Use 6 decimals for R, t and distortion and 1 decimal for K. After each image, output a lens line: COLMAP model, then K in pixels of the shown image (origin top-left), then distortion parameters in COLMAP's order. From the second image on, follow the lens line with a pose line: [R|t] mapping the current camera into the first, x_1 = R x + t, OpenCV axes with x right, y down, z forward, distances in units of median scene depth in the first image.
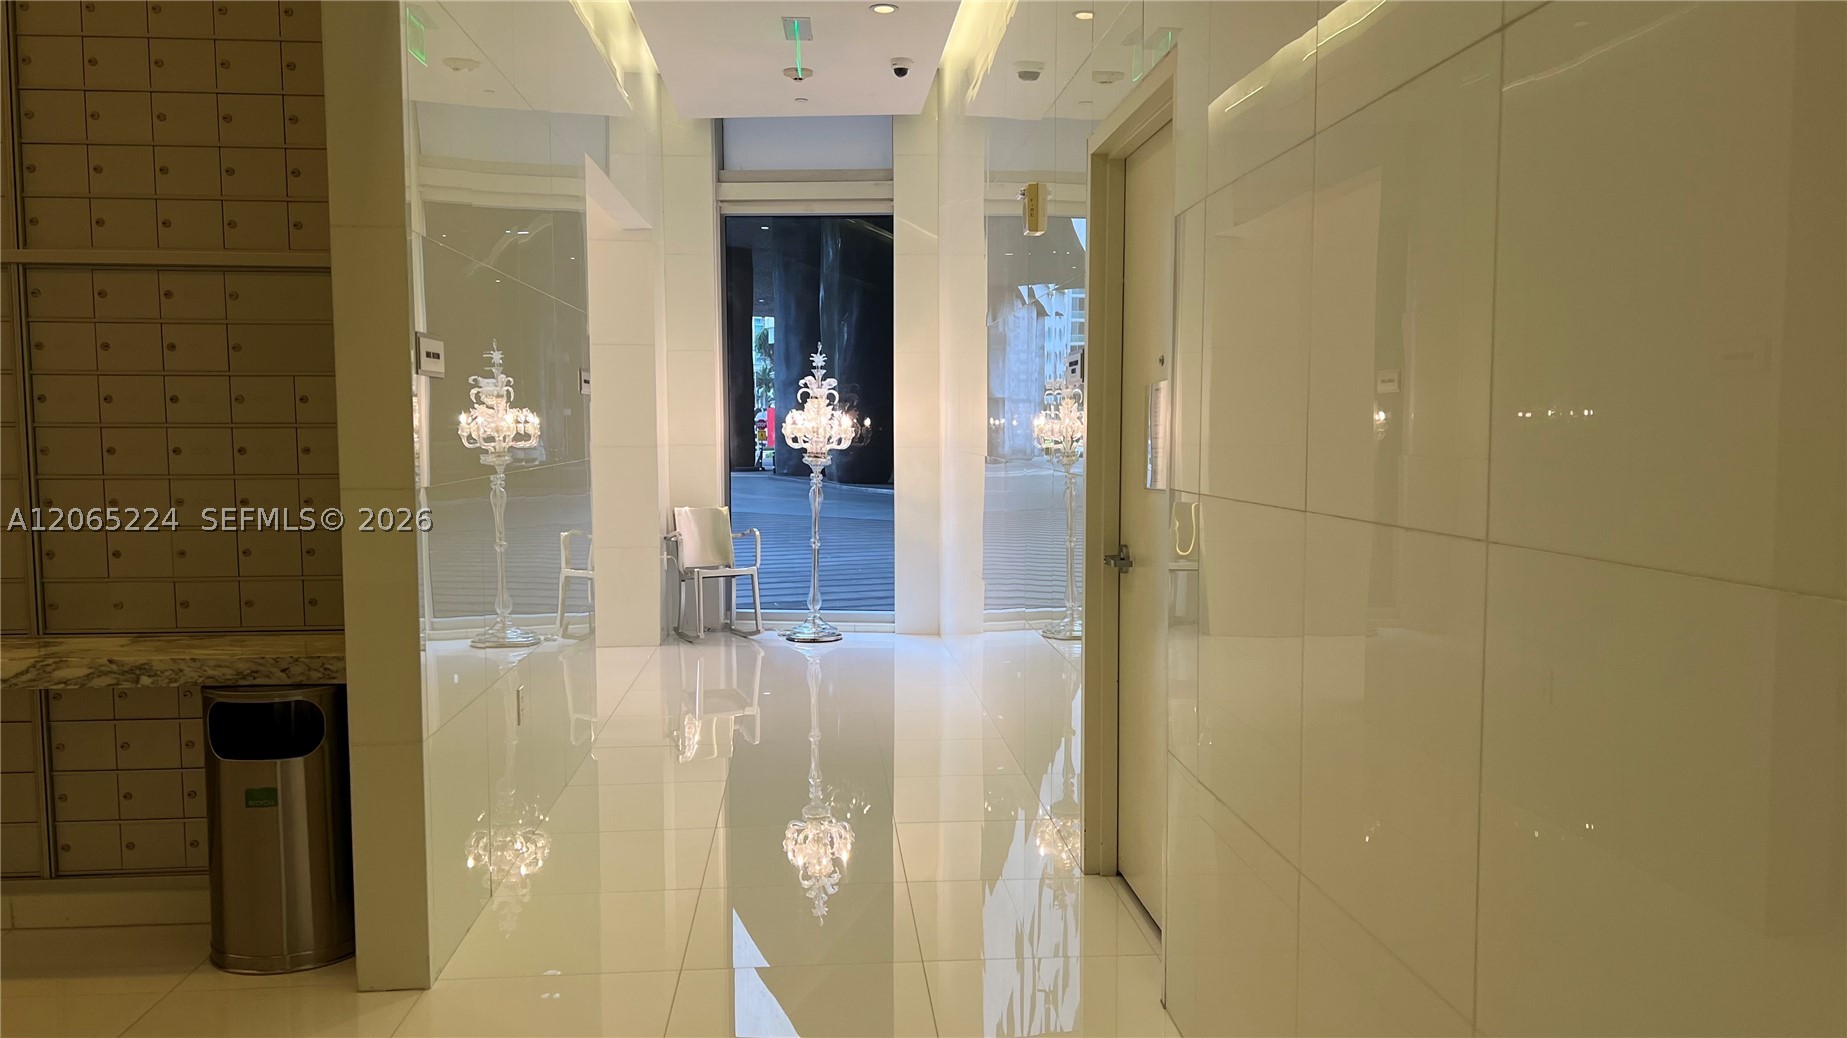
lens RADIAL K [[1373.5, 0, 923.4], [0, 1373.5, 518.5], [0, 0, 1]] dist [0.057846, -0.015261]
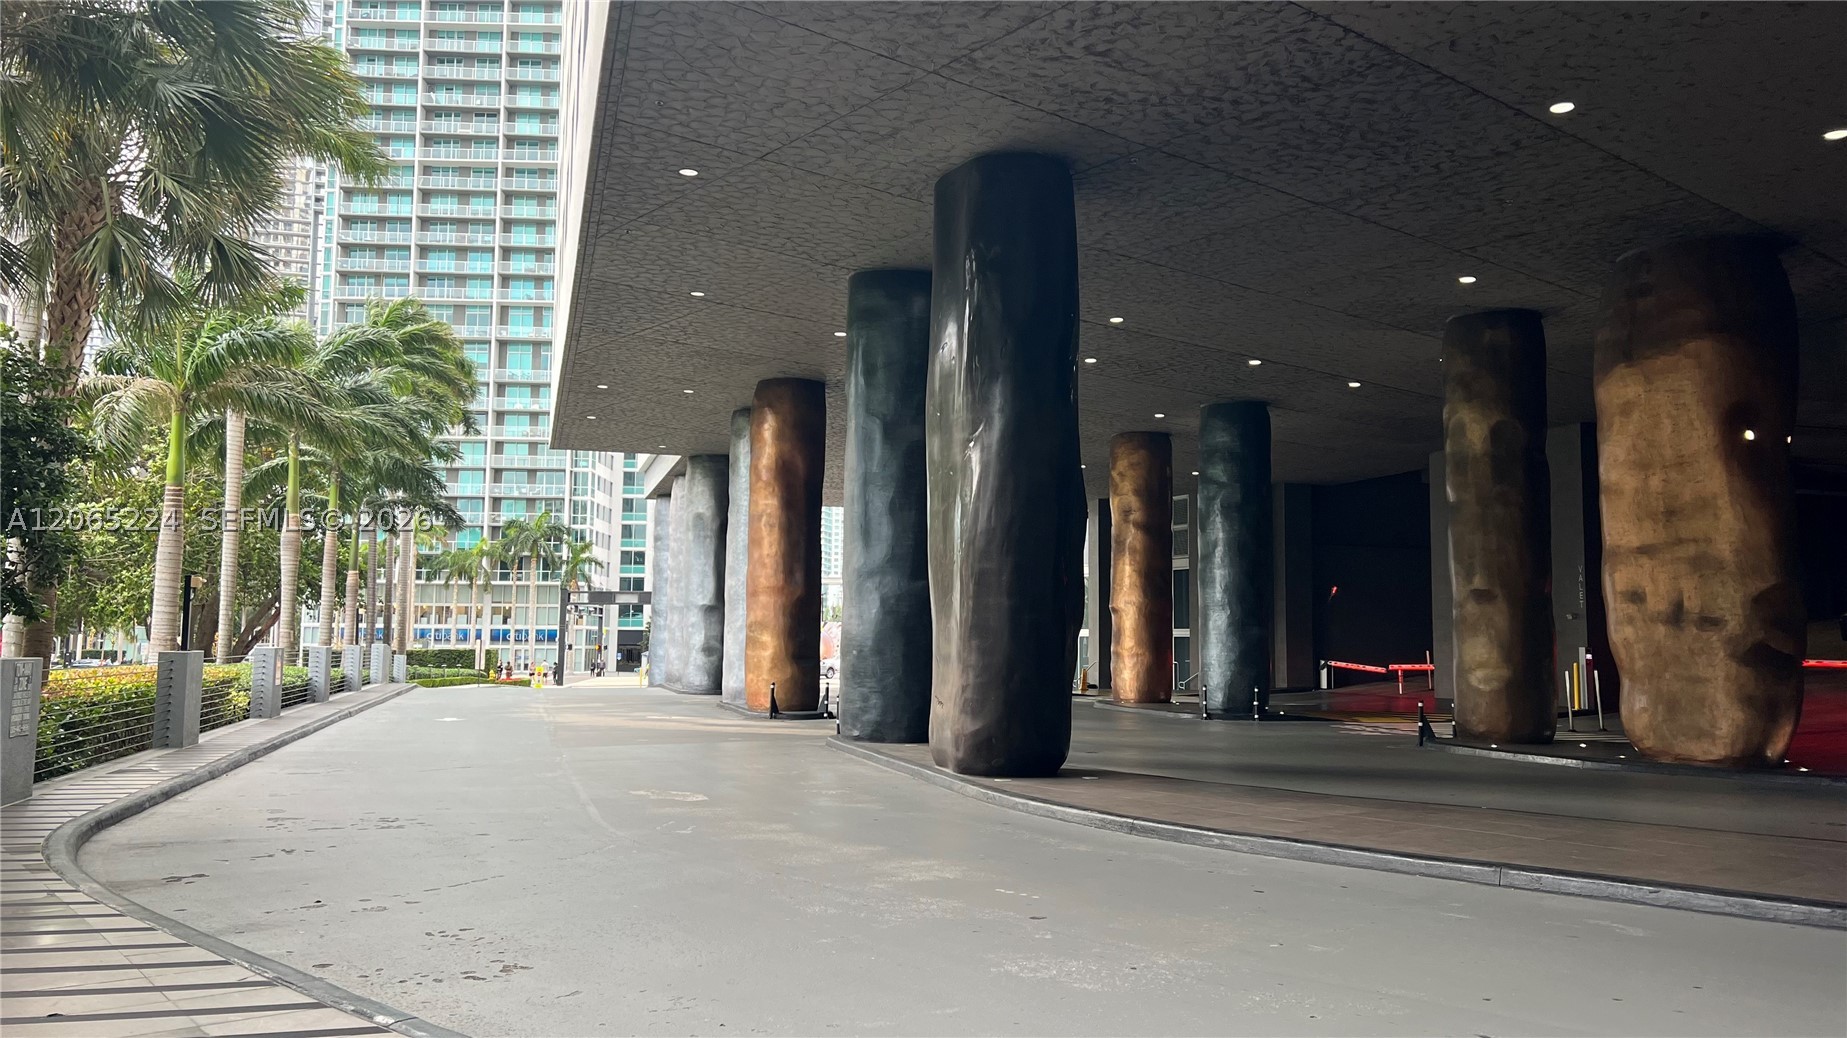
lens RADIAL K [[1373.5, 0, 923.2], [0, 1373.5, 519.4], [0, 0, 1]] dist [0.057846, -0.015261]
pose [[0.997615, -0.009277, -0.068400, -0.041615], [-0.001701, 0.987323, -0.158717, -0.033799], [0.069005, 0.158454, 0.984952, 0.497442]]
